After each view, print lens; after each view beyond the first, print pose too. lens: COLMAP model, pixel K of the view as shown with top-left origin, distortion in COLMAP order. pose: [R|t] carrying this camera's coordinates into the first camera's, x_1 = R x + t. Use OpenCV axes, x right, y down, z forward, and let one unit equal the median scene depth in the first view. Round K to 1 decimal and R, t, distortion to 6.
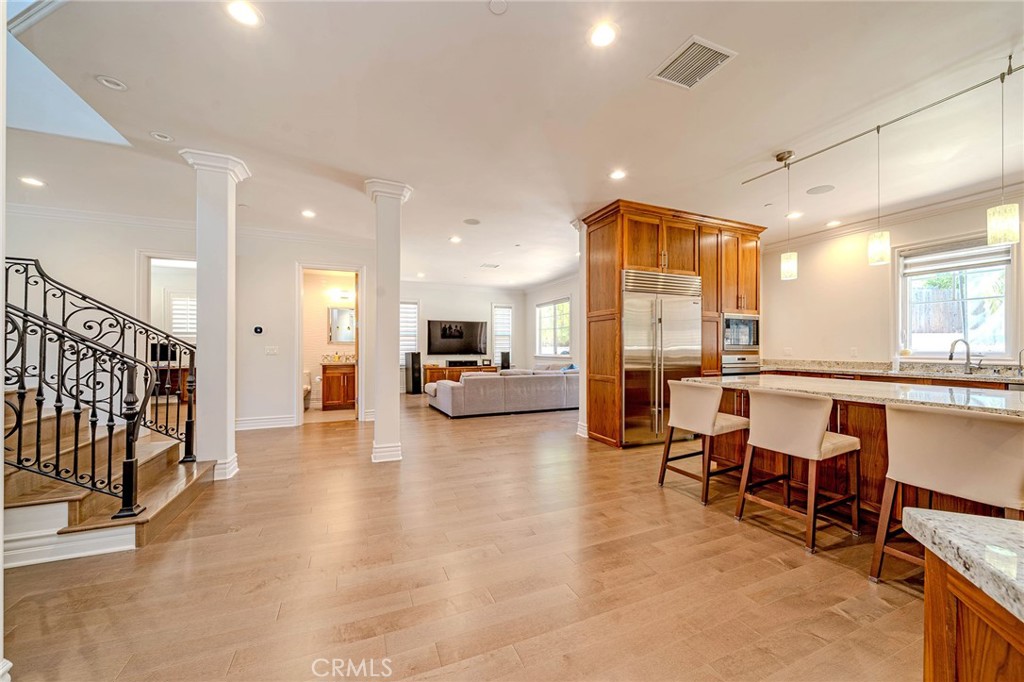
lens RADIAL K [[373.7, 0, 510.7], [0, 373.7, 343.7], [0, 0, 1]] dist [-0.001378, 0.000039]
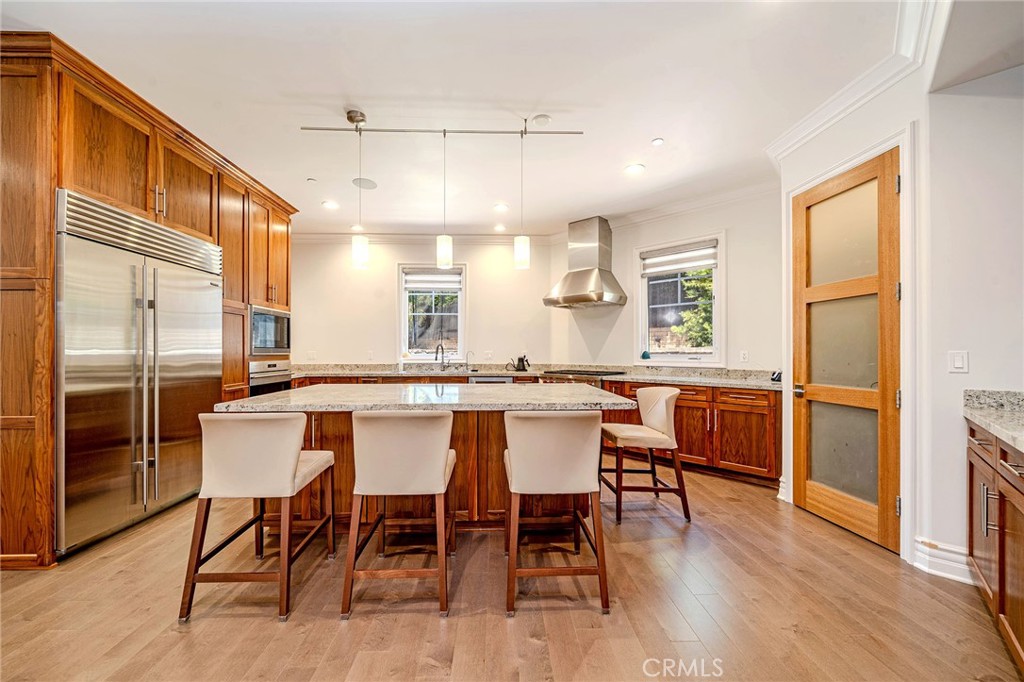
lens RADIAL K [[373.7, 0, 489.2], [0, 373.7, 350.3], [0, 0, 1]] dist [-0.001378, 0.000039]
pose [[0.367621, 0.000564, 0.929975, 0.058456], [-0.007917, 0.999965, 0.002523, 0.003518], [-0.929942, -0.008290, 0.367613, 0.313847]]
